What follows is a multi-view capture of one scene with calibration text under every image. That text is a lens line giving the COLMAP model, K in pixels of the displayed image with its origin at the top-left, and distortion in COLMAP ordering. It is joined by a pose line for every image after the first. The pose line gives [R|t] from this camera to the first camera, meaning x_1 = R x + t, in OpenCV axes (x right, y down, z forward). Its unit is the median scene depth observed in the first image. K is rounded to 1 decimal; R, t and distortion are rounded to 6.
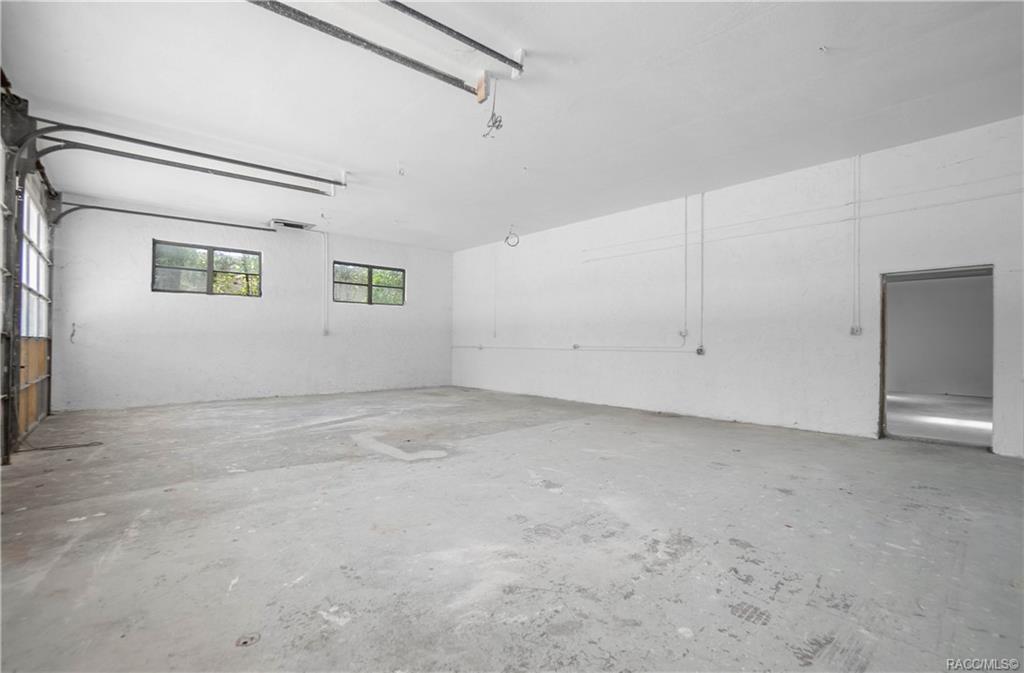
lens RADIAL K [[454.1, 0, 505.7], [0, 454.1, 342.6], [0, 0, 1]] dist [-0.053184, 0.017781]
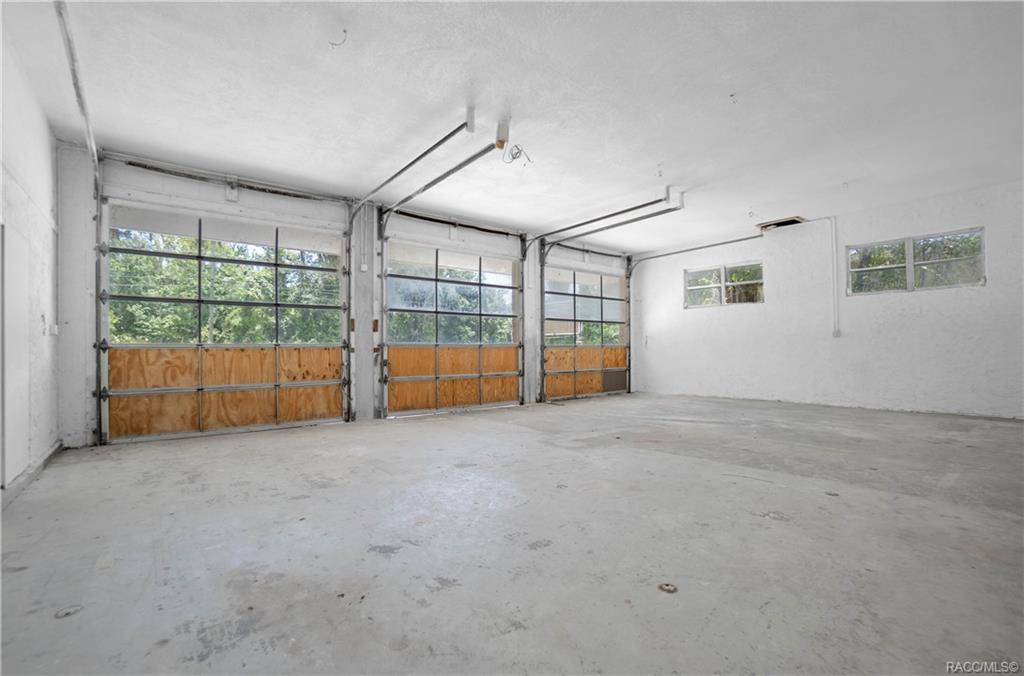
lens RADIAL K [[454.1, 0, 505.7], [0, 454.1, 344.1], [0, 0, 1]] dist [-0.053184, 0.017781]
pose [[-0.044748, -0.018224, -0.998832, 0.770613], [0.007197, 0.999802, -0.018565, 0.013031], [0.998972, -0.008019, -0.044608, 0.704979]]
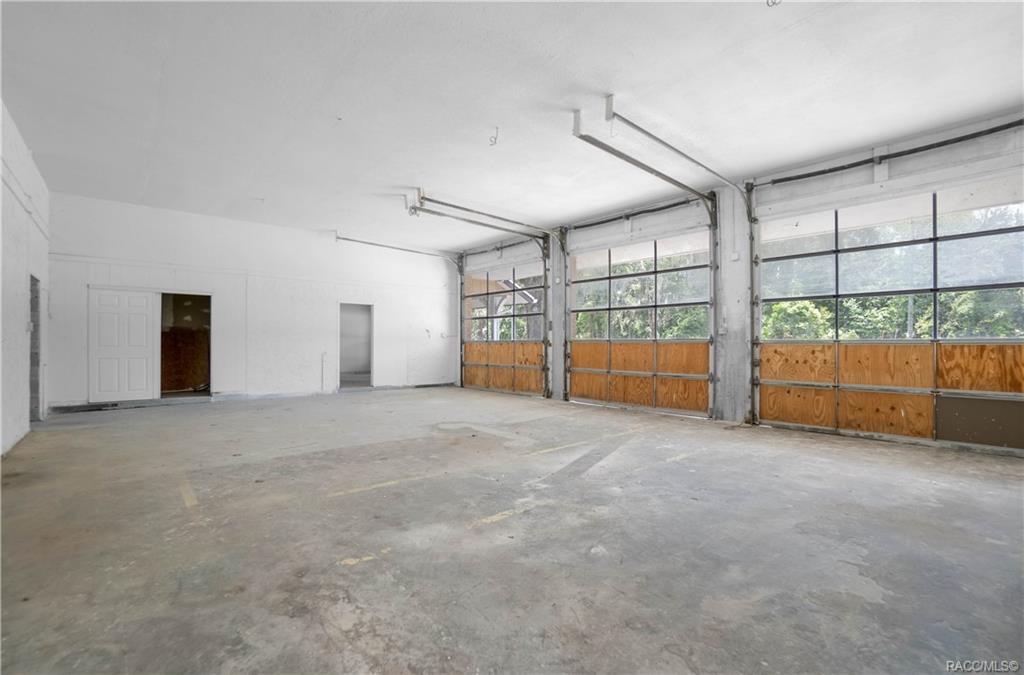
lens RADIAL K [[454.1, 0, 505.7], [0, 454.1, 343.6], [0, 0, 1]] dist [-0.053184, 0.017781]
pose [[-0.999954, -0.008963, -0.003276, -0.251923], [-0.008961, 0.999960, -0.000640, 0.001668], [0.003281, -0.000610, -0.999994, 1.847497]]
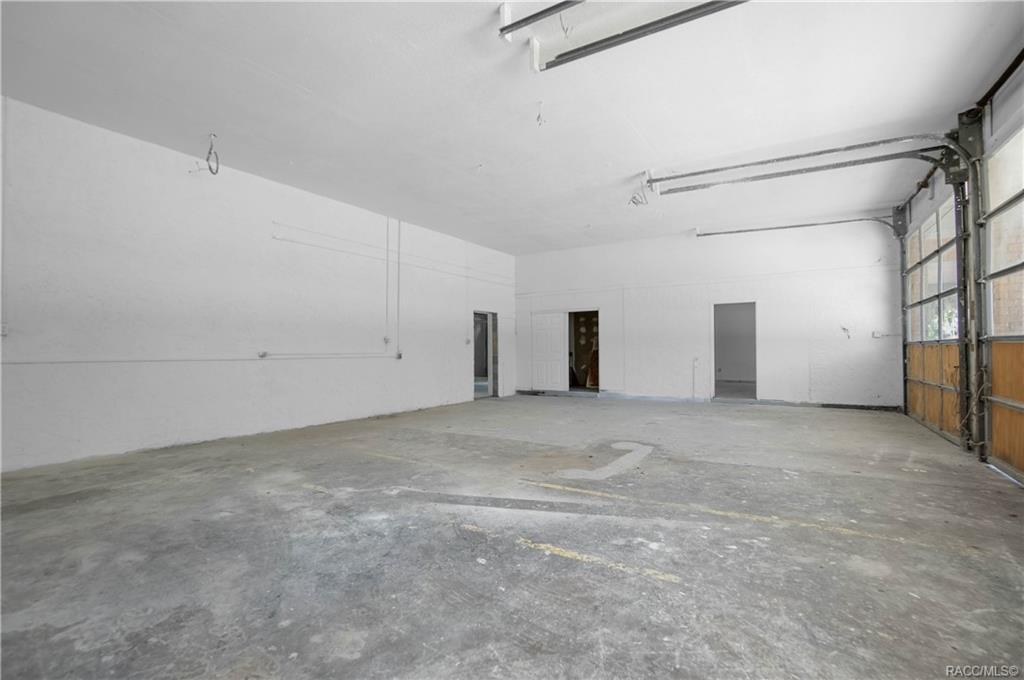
lens RADIAL K [[459.2, 0, 516.8], [0, 459.2, 337.7], [0, 0, 1]] dist [-0.059615, 0.018991]
pose [[-0.292317, 0.023040, 0.956044, -0.935528], [0.005768, 0.999734, -0.022330, 0.000078], [-0.956304, -0.001013, -0.292372, 1.263560]]
